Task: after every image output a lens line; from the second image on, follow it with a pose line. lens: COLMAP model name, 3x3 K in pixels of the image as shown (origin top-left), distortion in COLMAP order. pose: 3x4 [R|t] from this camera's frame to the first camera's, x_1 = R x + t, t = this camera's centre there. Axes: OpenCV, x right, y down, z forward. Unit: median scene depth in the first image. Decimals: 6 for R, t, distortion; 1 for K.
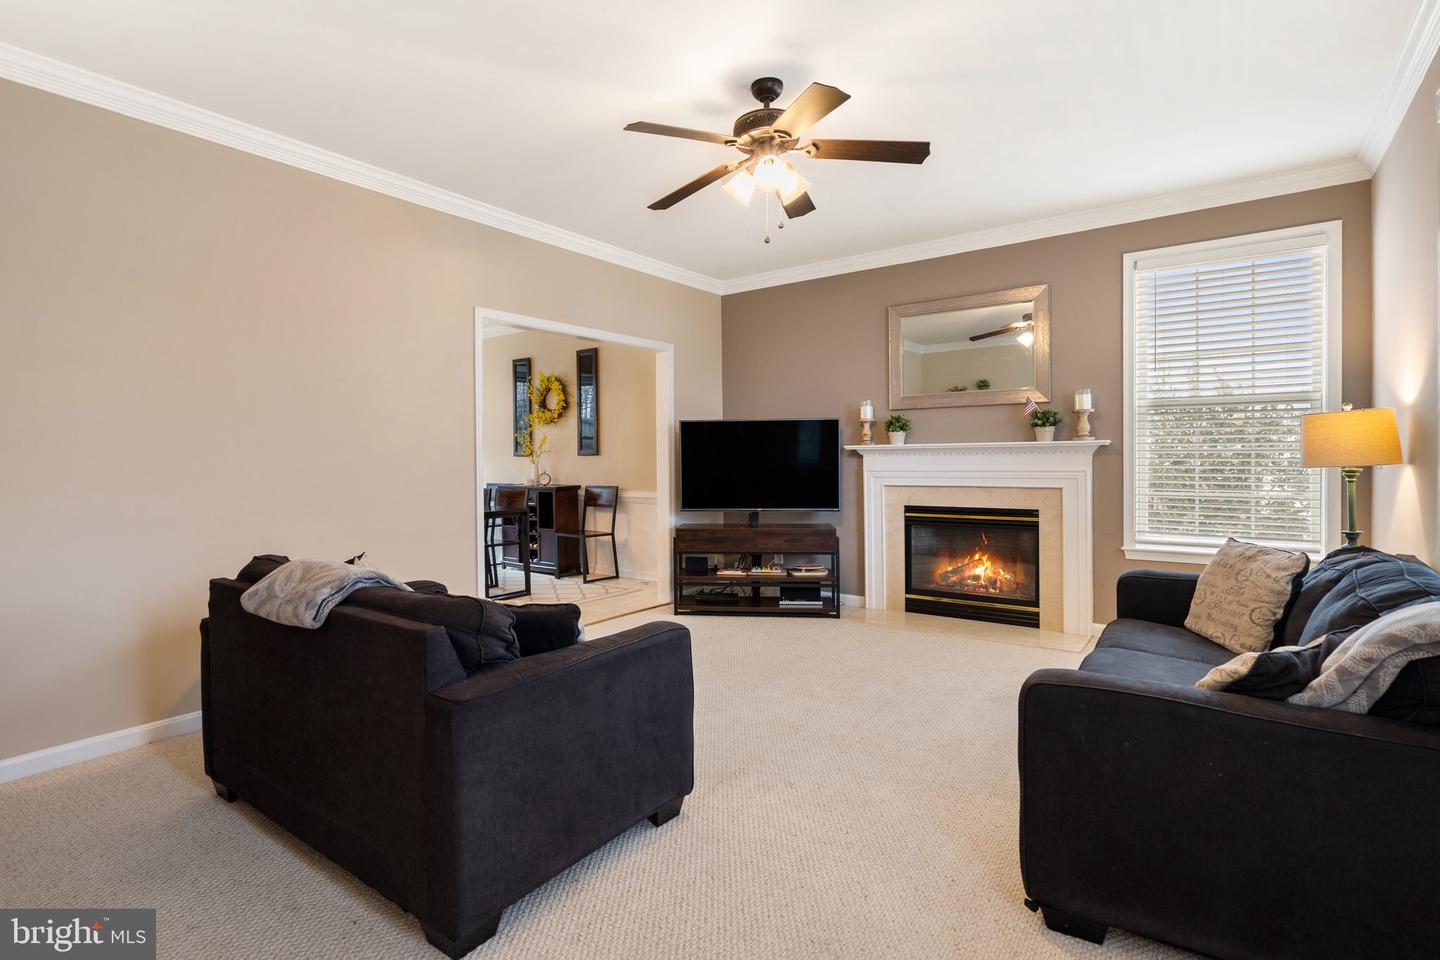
lens RADIAL K [[659.4, 0, 718.0], [0, 659.4, 475.0], [0, 0, 1]] dist [-0.003630, 0.000166]
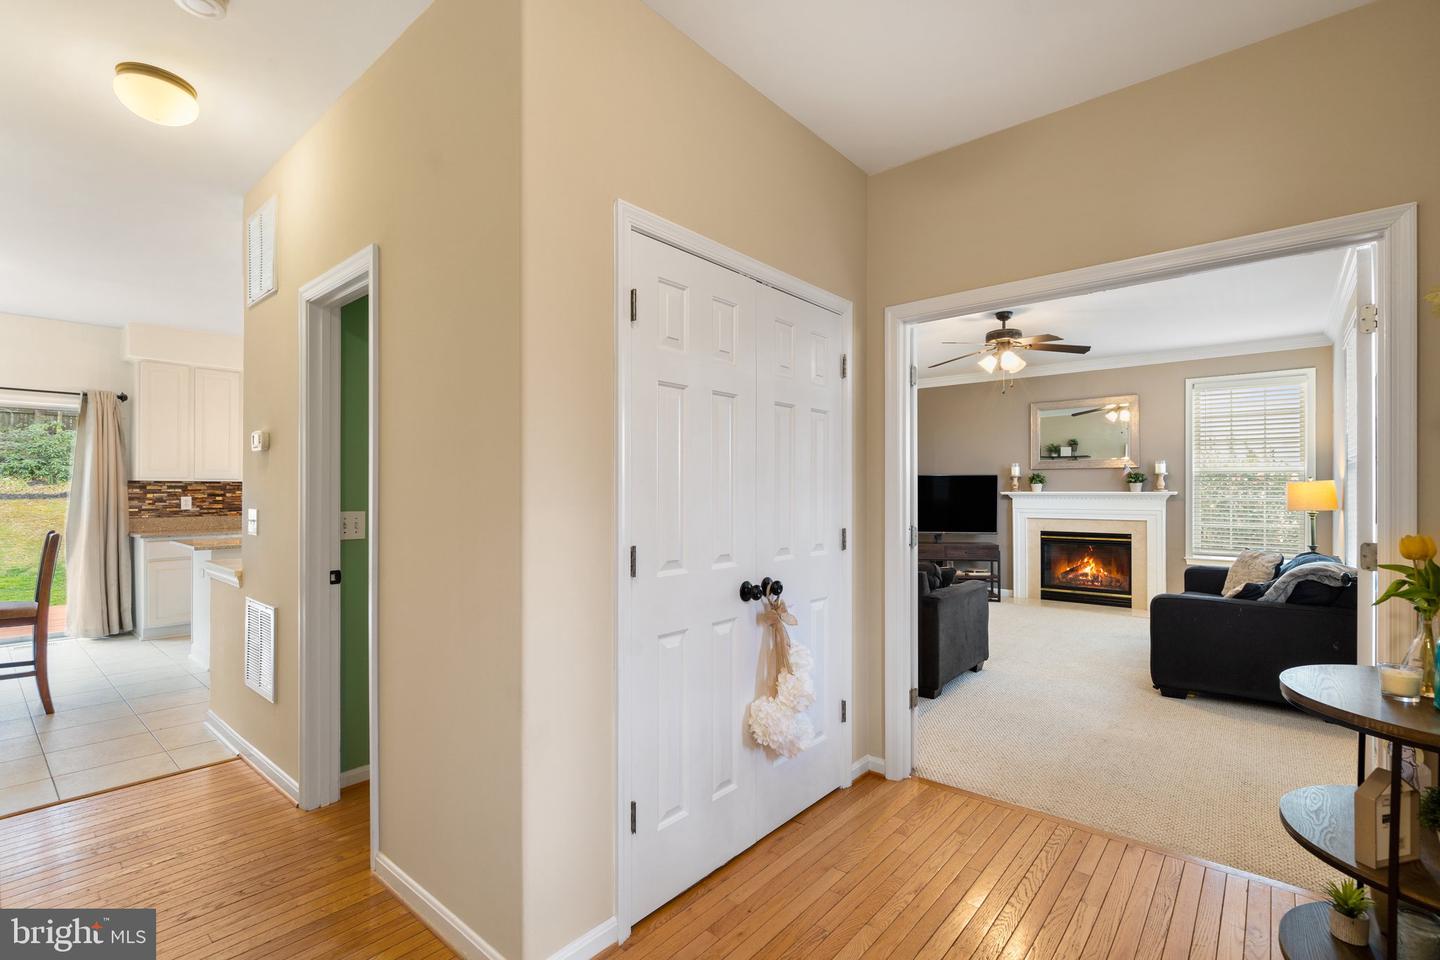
lens RADIAL K [[659.4, 0, 734.5], [0, 659.4, 498.0], [0, 0, 1]] dist [-0.003630, 0.000166]
pose [[0.999448, 0.009660, -0.031772, -0.433790], [-0.009960, 0.999907, -0.009317, -0.011022], [0.031679, 0.009628, 0.999452, -0.642662]]
